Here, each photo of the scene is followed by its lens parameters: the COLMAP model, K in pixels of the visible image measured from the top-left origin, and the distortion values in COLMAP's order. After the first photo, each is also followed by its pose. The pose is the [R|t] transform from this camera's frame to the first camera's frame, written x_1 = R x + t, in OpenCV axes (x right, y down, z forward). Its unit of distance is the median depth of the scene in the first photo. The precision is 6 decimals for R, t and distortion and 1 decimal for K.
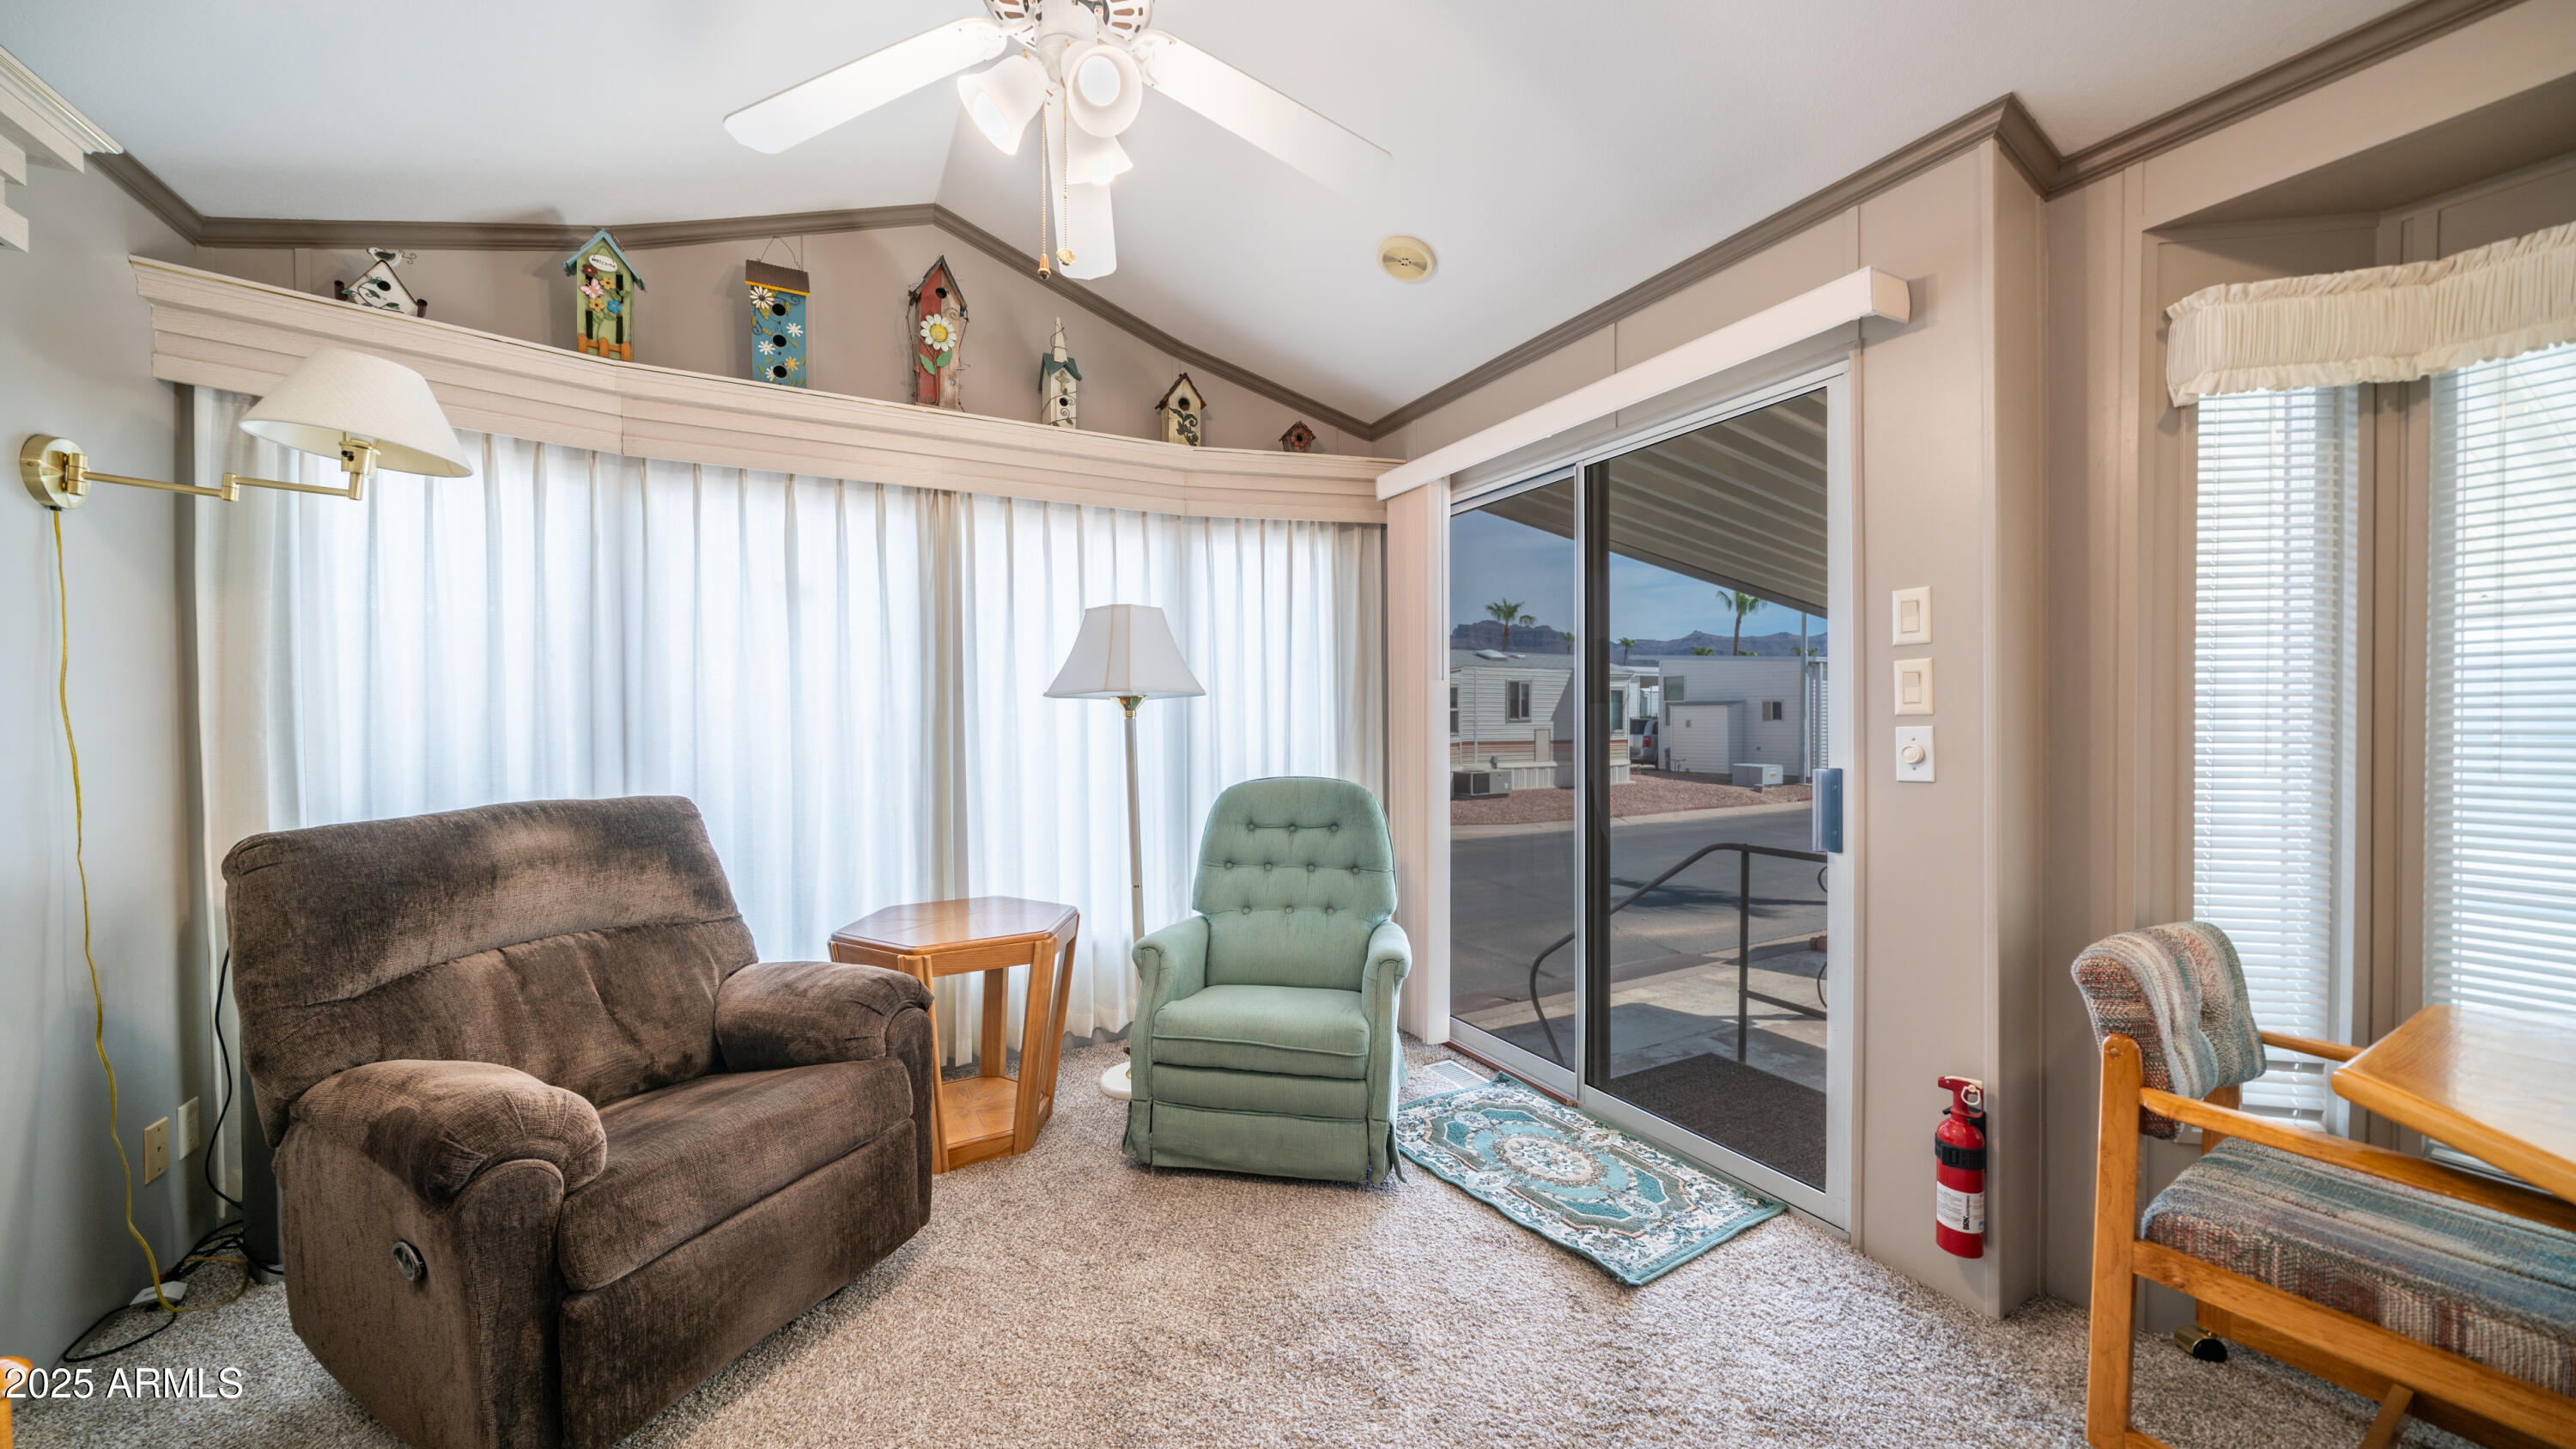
lens RADIAL K [[883.7, 0, 1252.4], [0, 883.7, 733.9], [0, 0, 1]] dist [-0.008248, 0.000662]
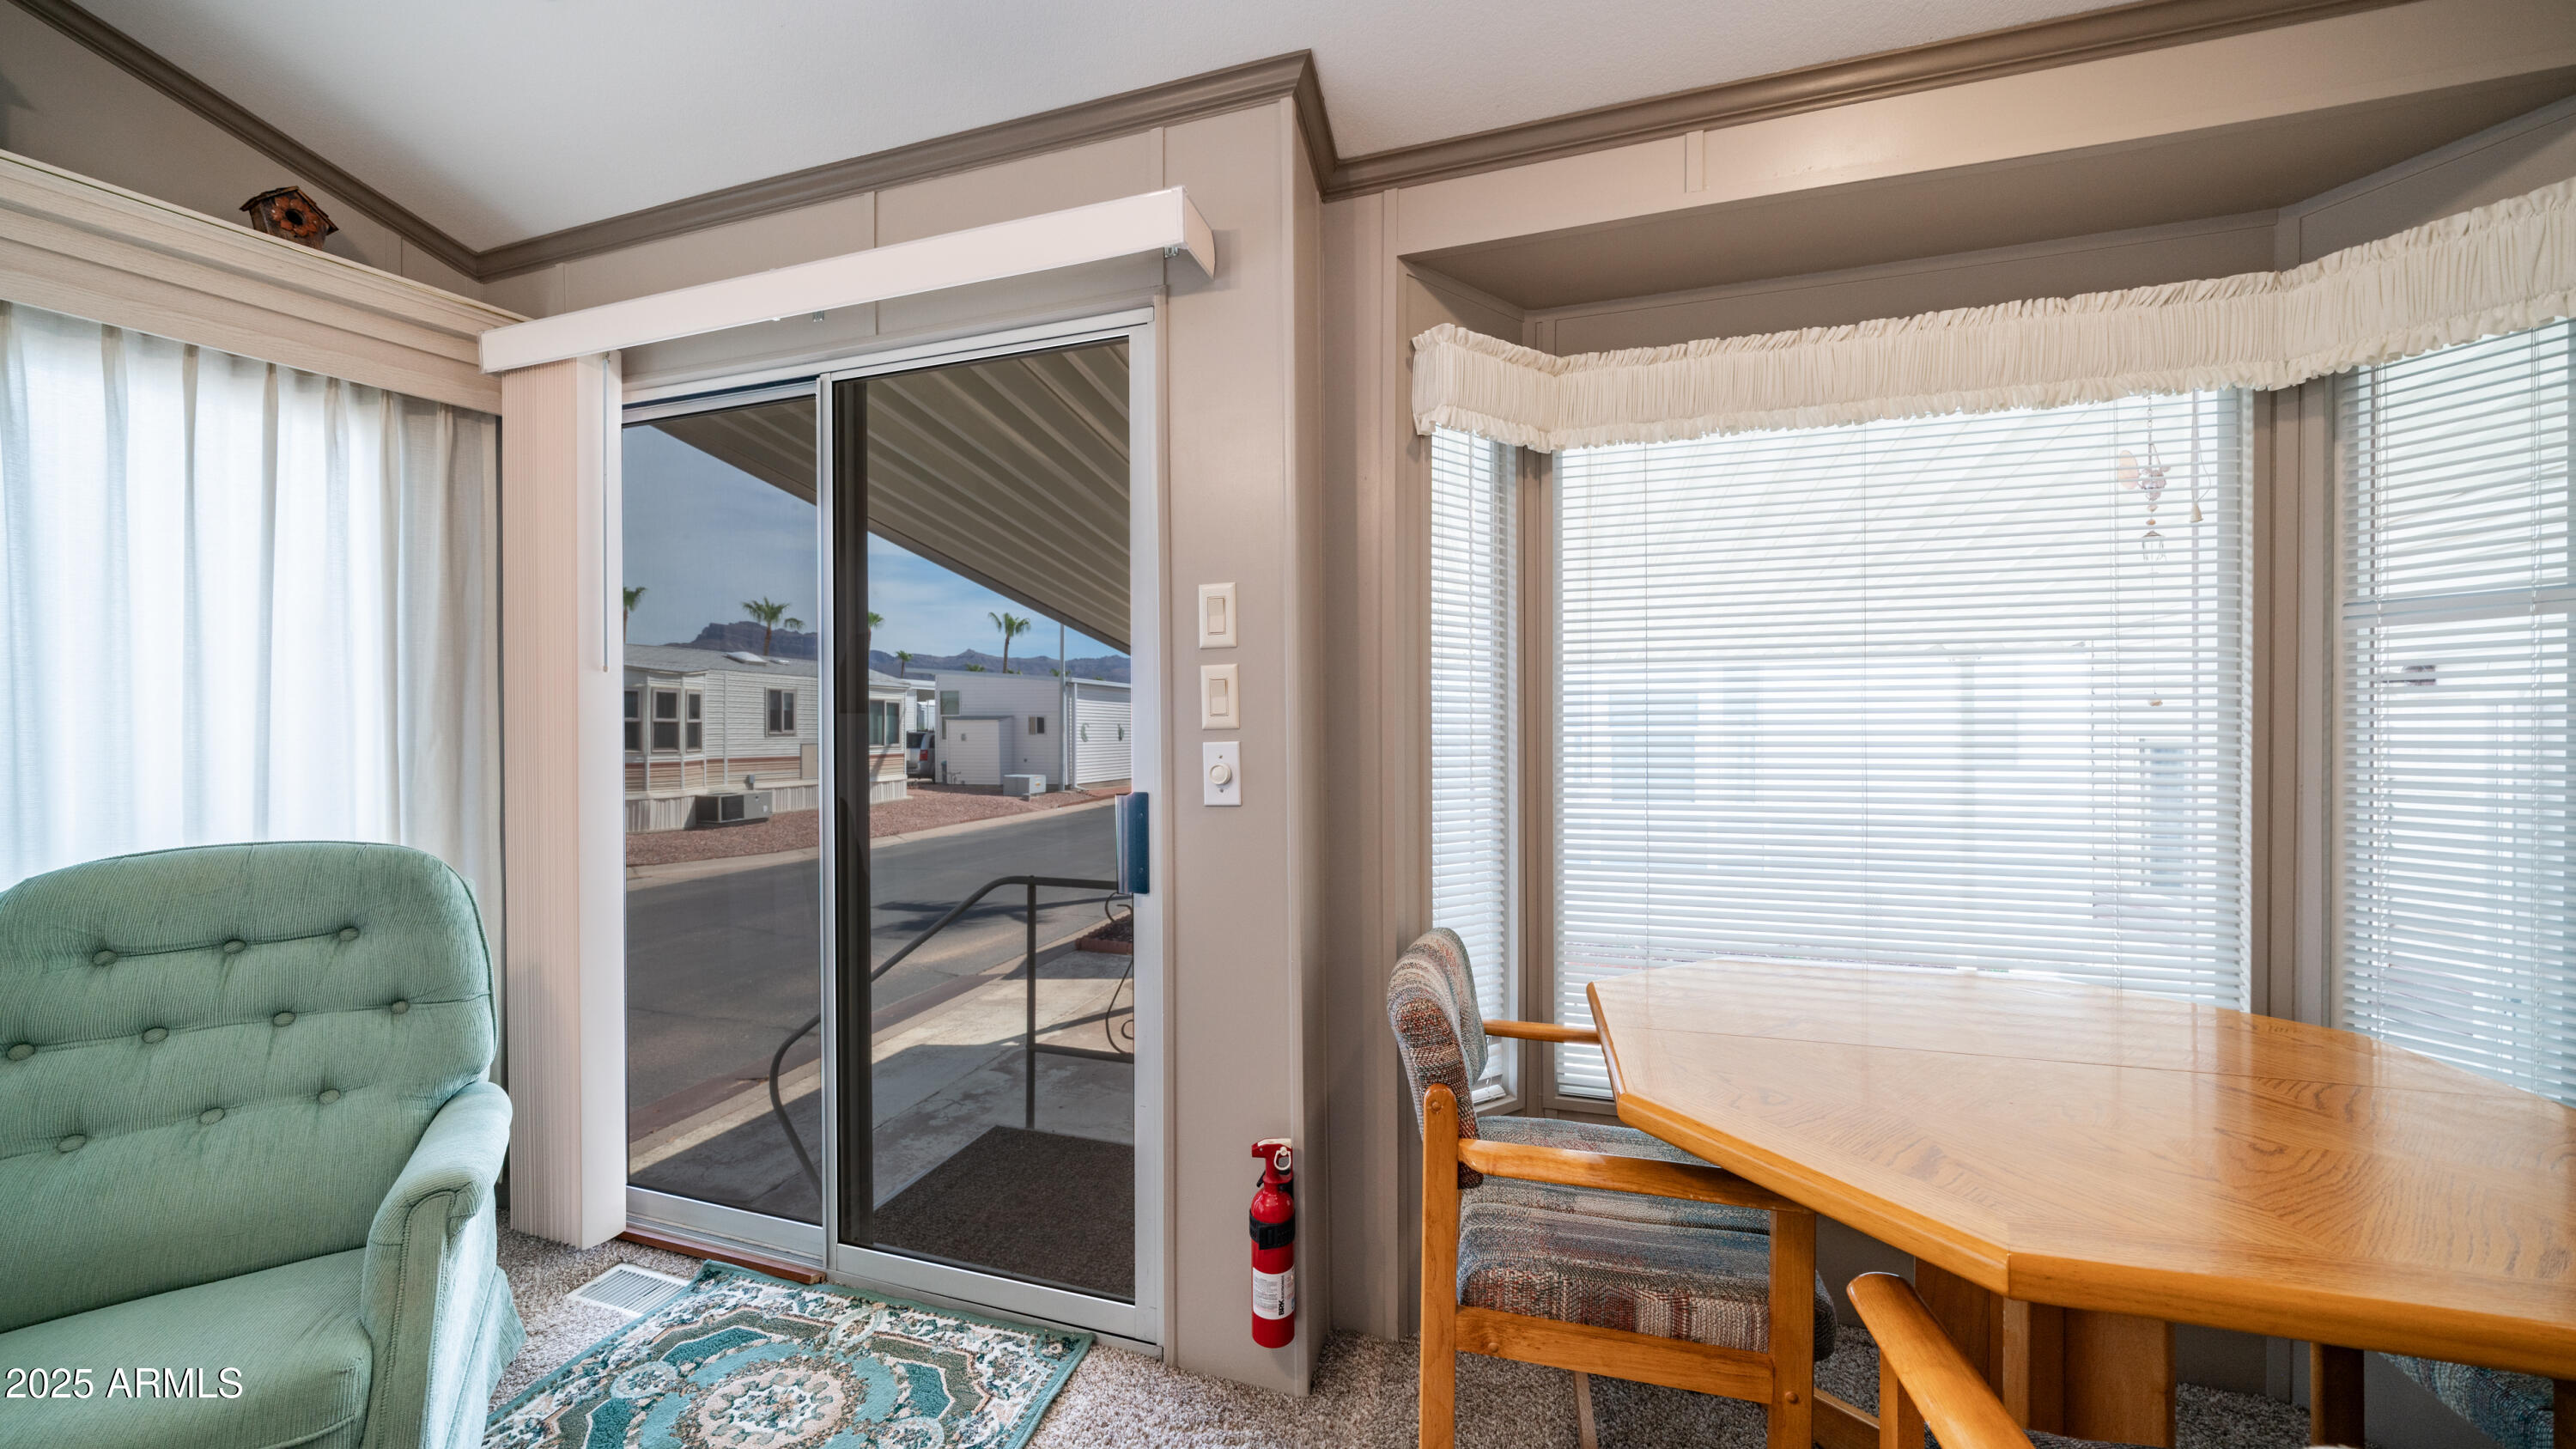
lens RADIAL K [[883.7, 0, 1278.1], [0, 883.7, 734.0], [0, 0, 1]] dist [-0.008248, 0.000662]
pose [[0.695258, 0.001544, 0.718759, 0.113051], [0.009513, 0.999890, -0.011350, -0.004098], [-0.718697, 0.014729, 0.695167, 0.243090]]
